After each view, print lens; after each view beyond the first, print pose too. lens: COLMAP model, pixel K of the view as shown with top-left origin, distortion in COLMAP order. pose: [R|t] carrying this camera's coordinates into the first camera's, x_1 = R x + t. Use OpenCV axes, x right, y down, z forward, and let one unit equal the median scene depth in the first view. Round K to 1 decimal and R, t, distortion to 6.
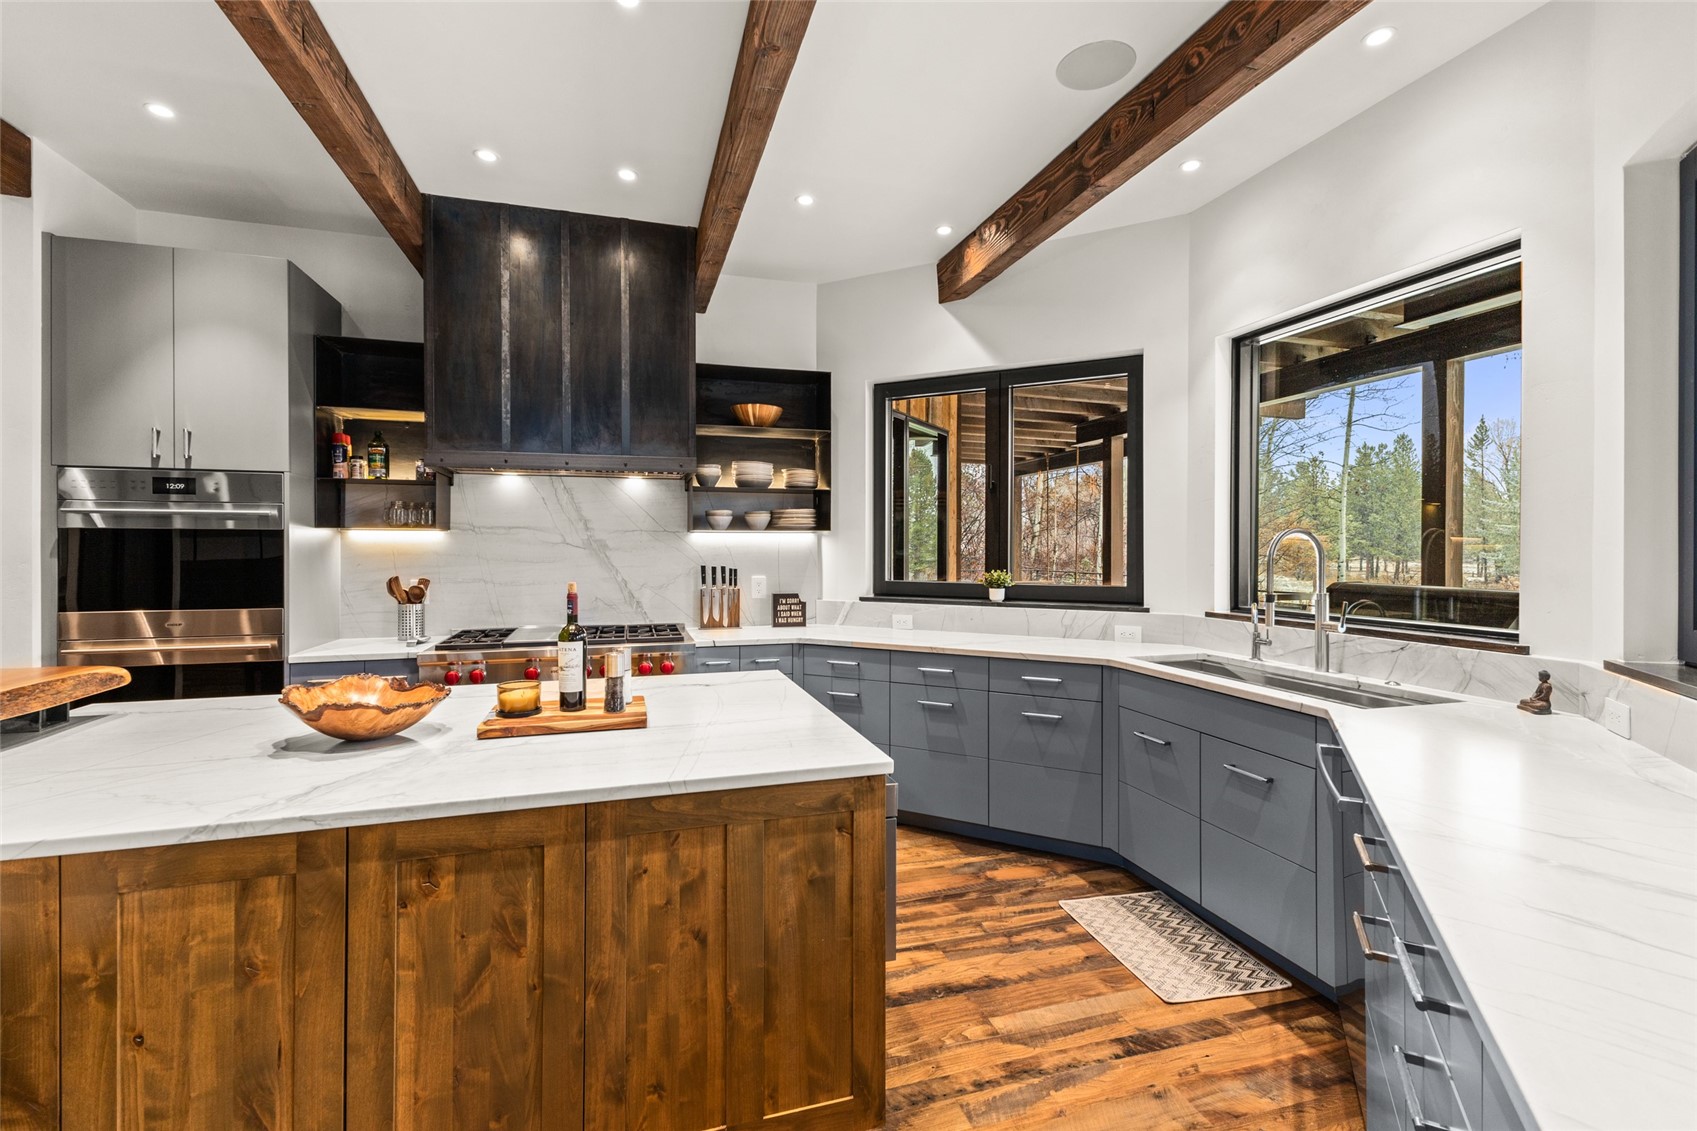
lens RADIAL K [[770.6, 0, 851.7], [0, 770.6, 557.6], [0, 0, 1]] dist [0.015881, -0.004370]
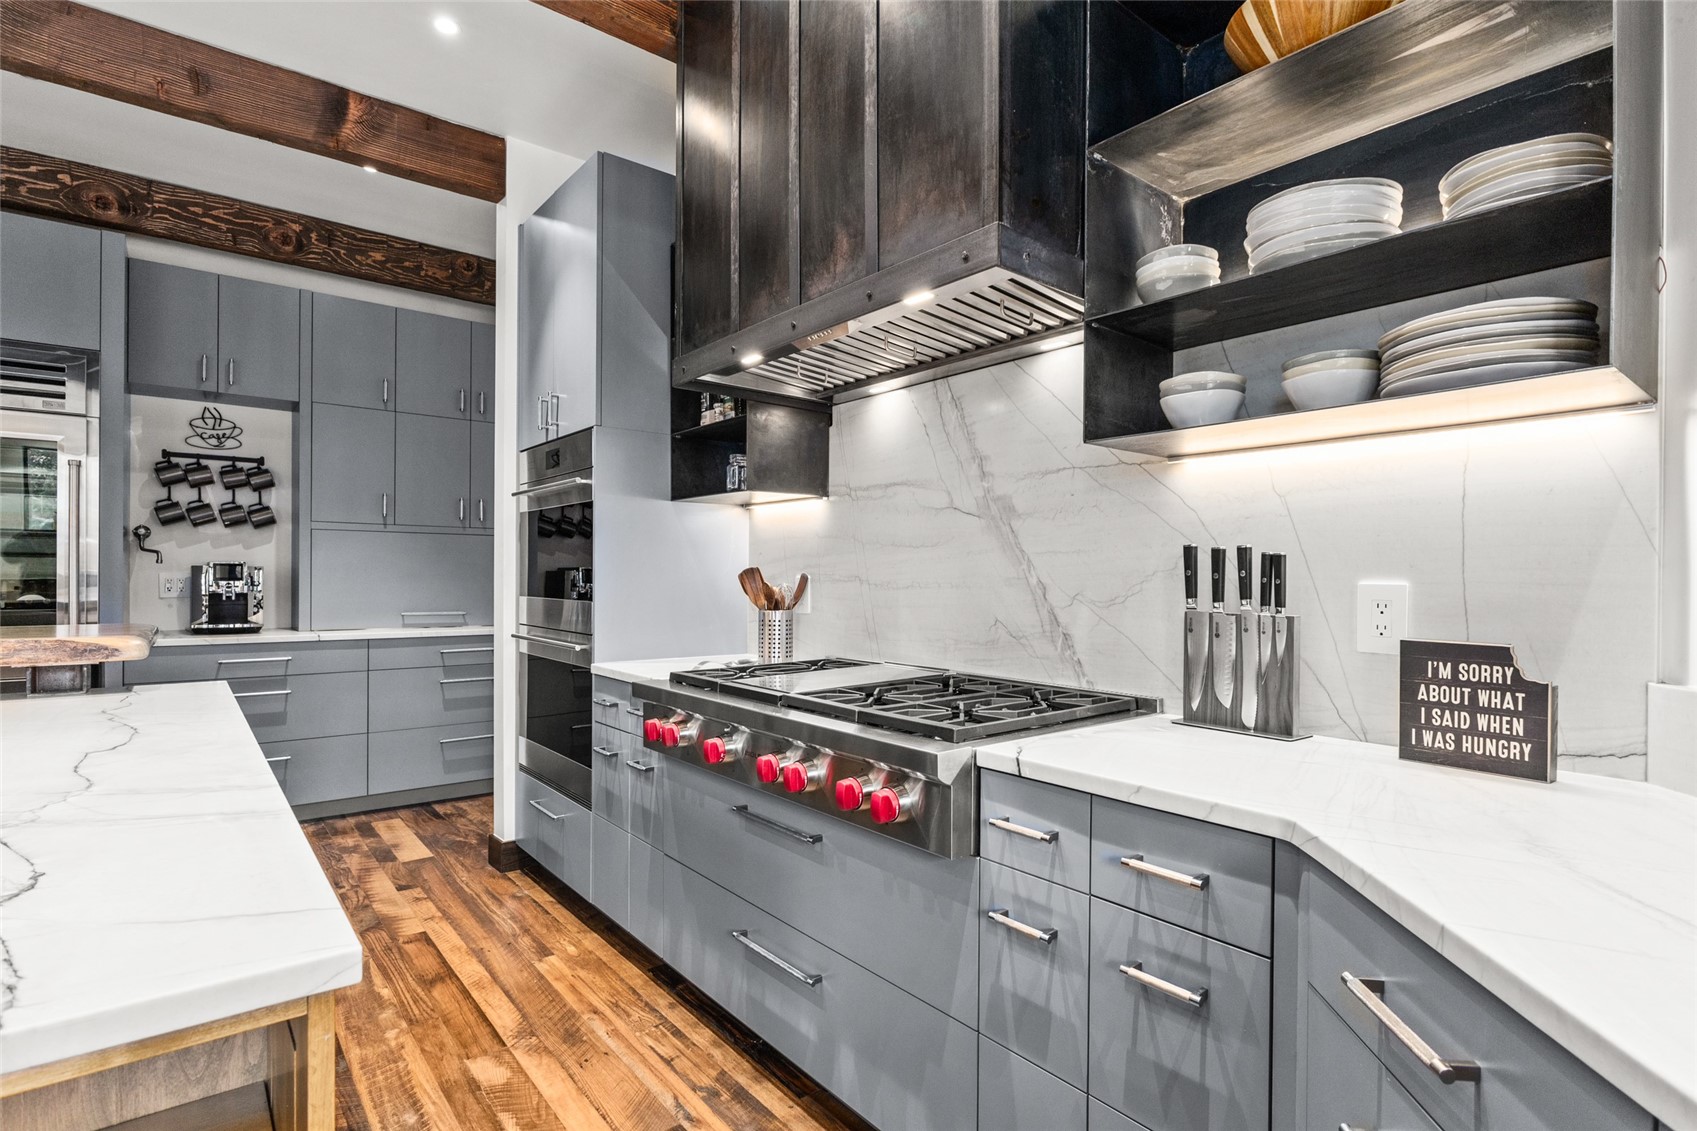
lens RADIAL K [[831.8, 0, 853.7], [0, 831.8, 582.5], [0, 0, 1]] dist [-0.000740, -0.001033]
pose [[0.372666, 0.010683, -0.927904, 0.135422], [-0.020327, 0.999788, 0.003346, 0.036299], [0.927743, 0.017615, 0.372804, 0.889991]]
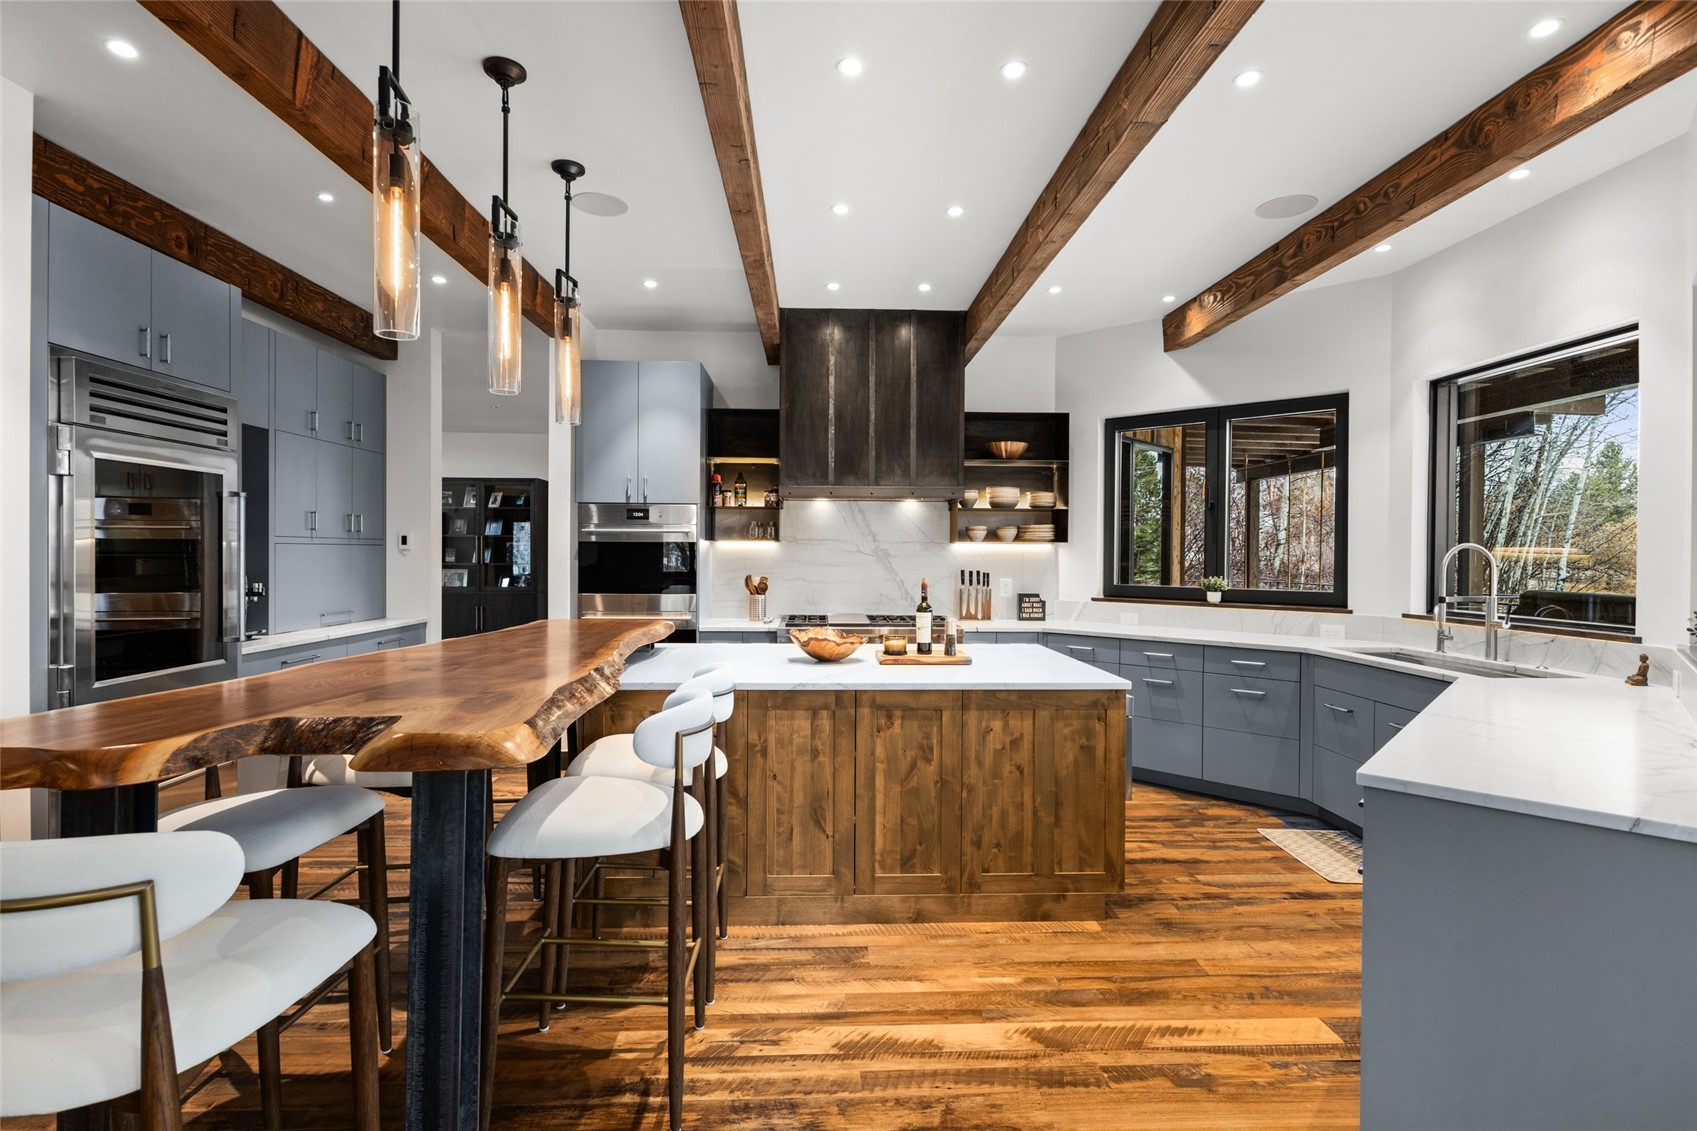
lens RADIAL K [[831.8, 0, 837.1], [0, 831.8, 561.0], [0, 0, 1]] dist [-0.000740, -0.001033]
pose [[0.965926, 0.008915, -0.258665, -0.049051], [-0.010225, 0.999941, -0.003719, 0.003696], [0.258617, 0.006237, 0.965960, -0.458202]]
